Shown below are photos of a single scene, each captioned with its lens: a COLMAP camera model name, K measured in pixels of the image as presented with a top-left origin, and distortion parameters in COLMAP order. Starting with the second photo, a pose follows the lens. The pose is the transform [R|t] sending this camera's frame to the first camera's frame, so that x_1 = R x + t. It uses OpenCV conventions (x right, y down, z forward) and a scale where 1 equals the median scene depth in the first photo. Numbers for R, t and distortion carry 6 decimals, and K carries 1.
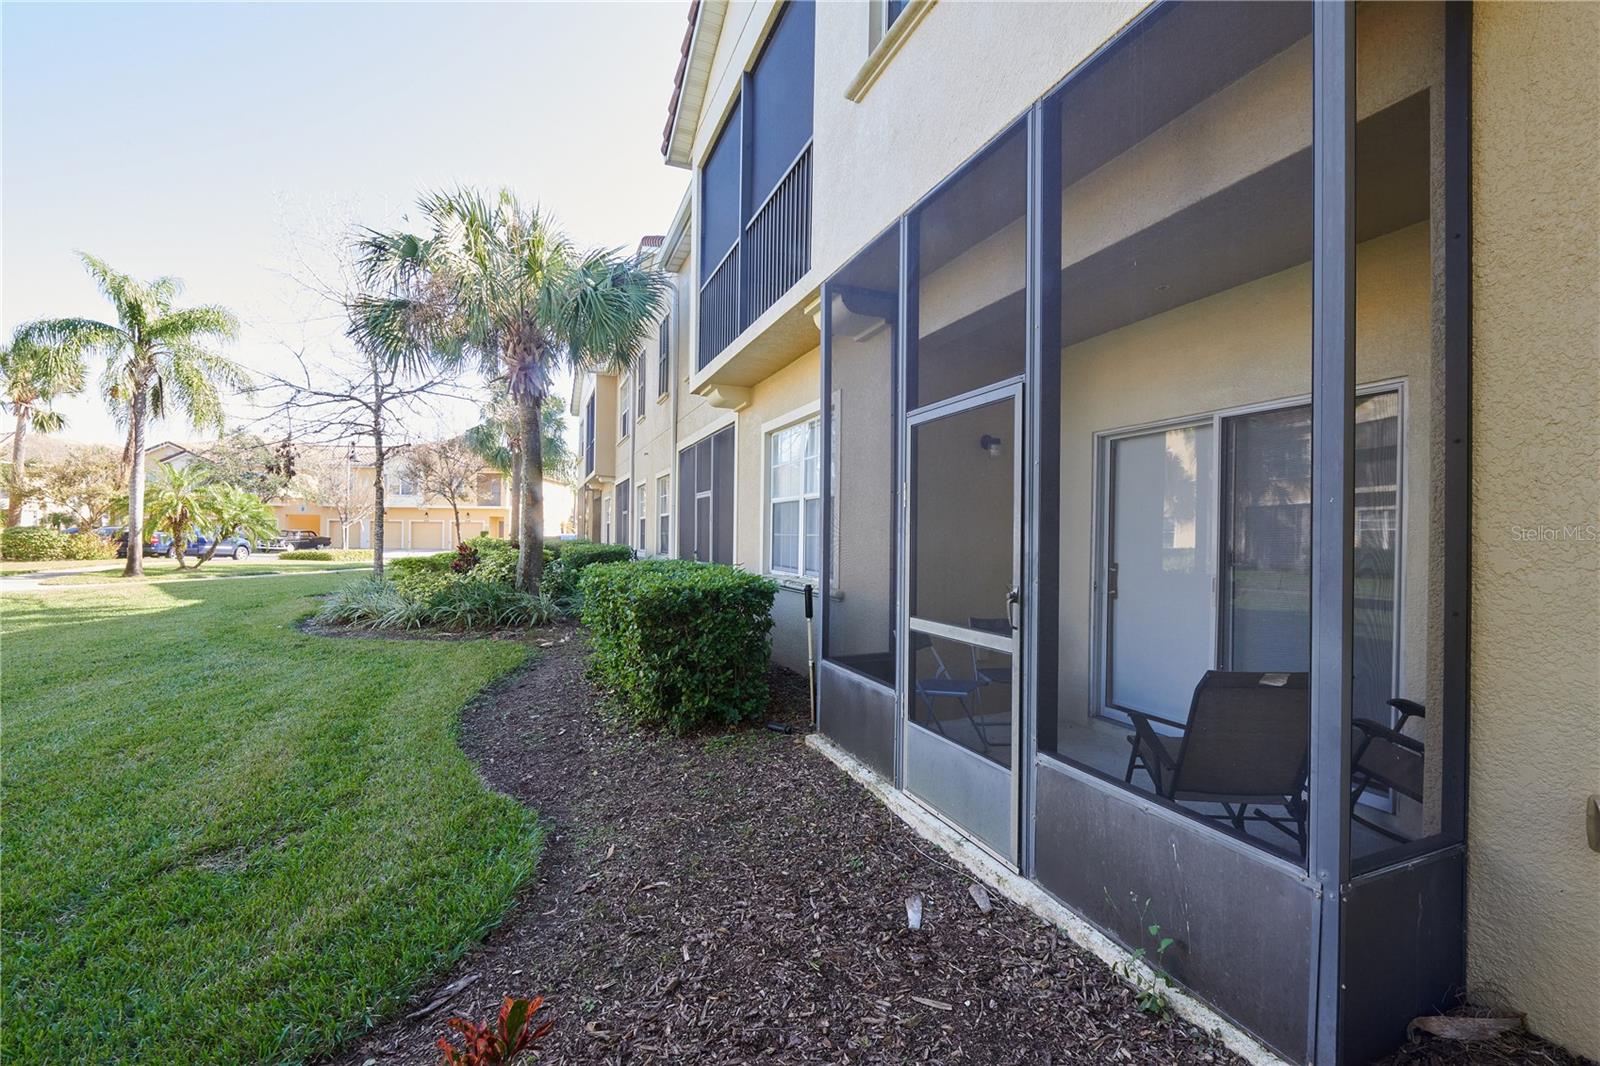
lens RADIAL K [[682.4, 0, 800.0], [0, 682.4, 533.0], [0, 0, 1]] dist [-0.001302, -0.000195]
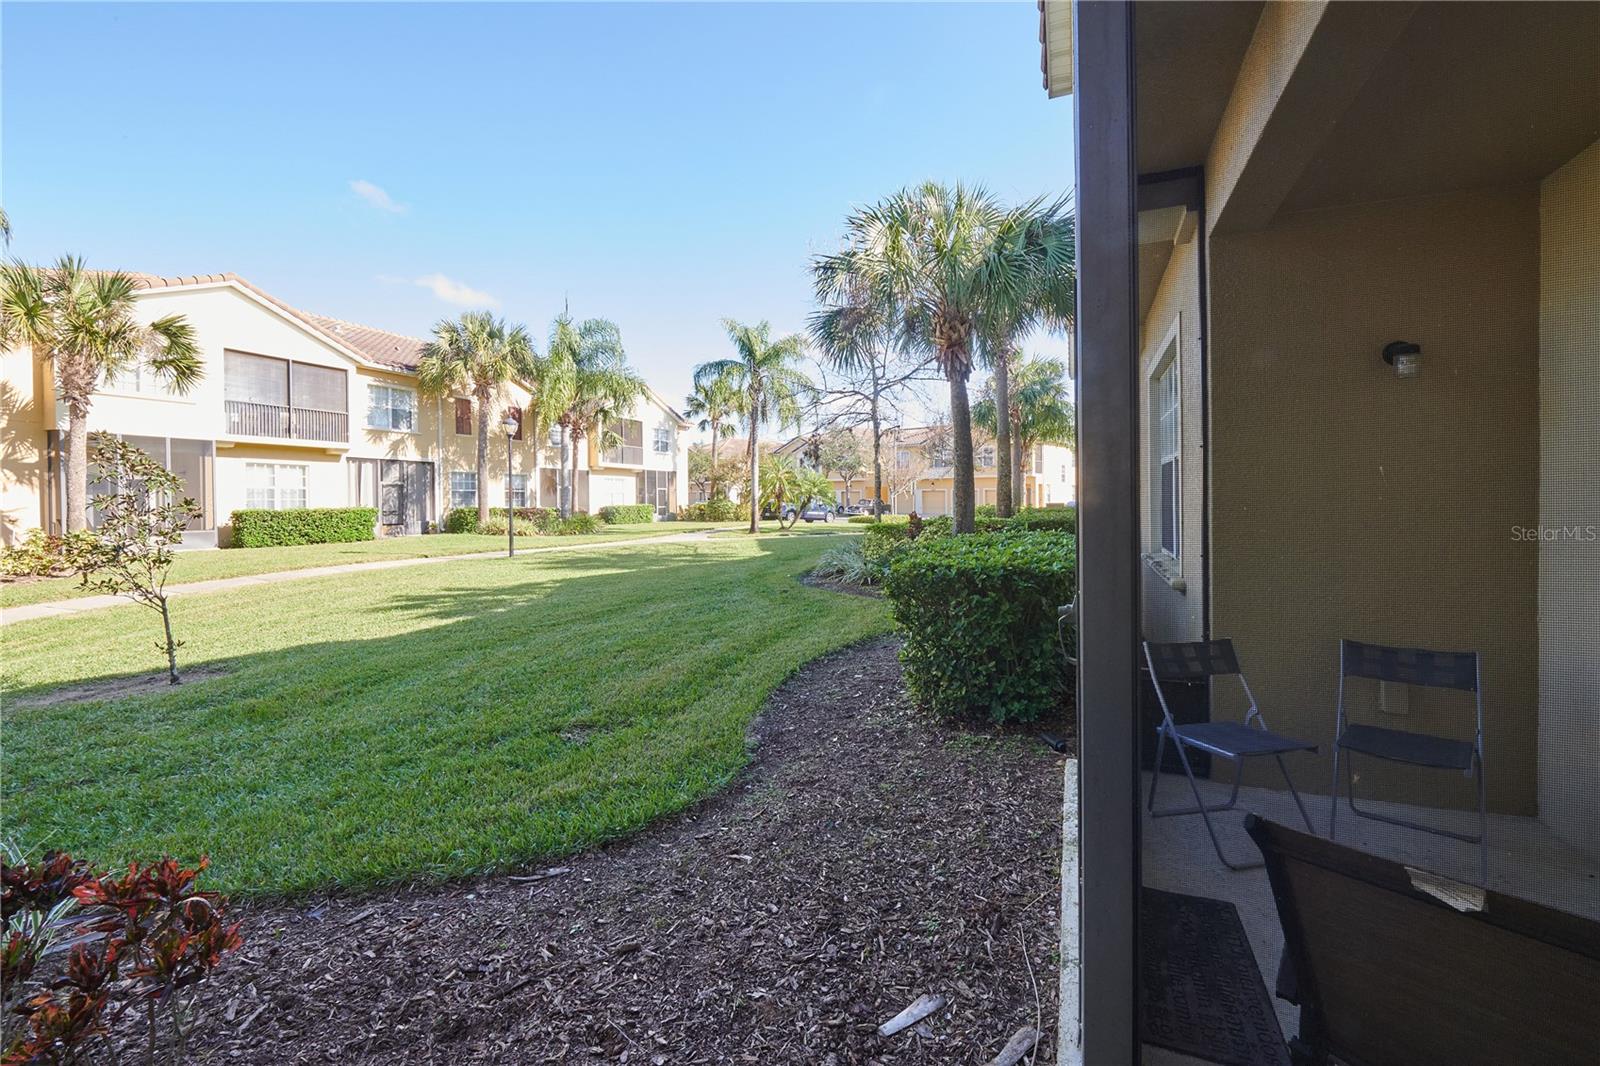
lens RADIAL K [[662.7, 0, 761.3], [0, 662.7, 501.4], [0, 0, 1]] dist [0.000885, -0.000069]
pose [[0.701869, -0.009679, -0.712241, 0.162109], [0.011576, 0.999931, -0.002182, -0.003947], [0.712212, -0.006713, 0.701932, 0.102782]]
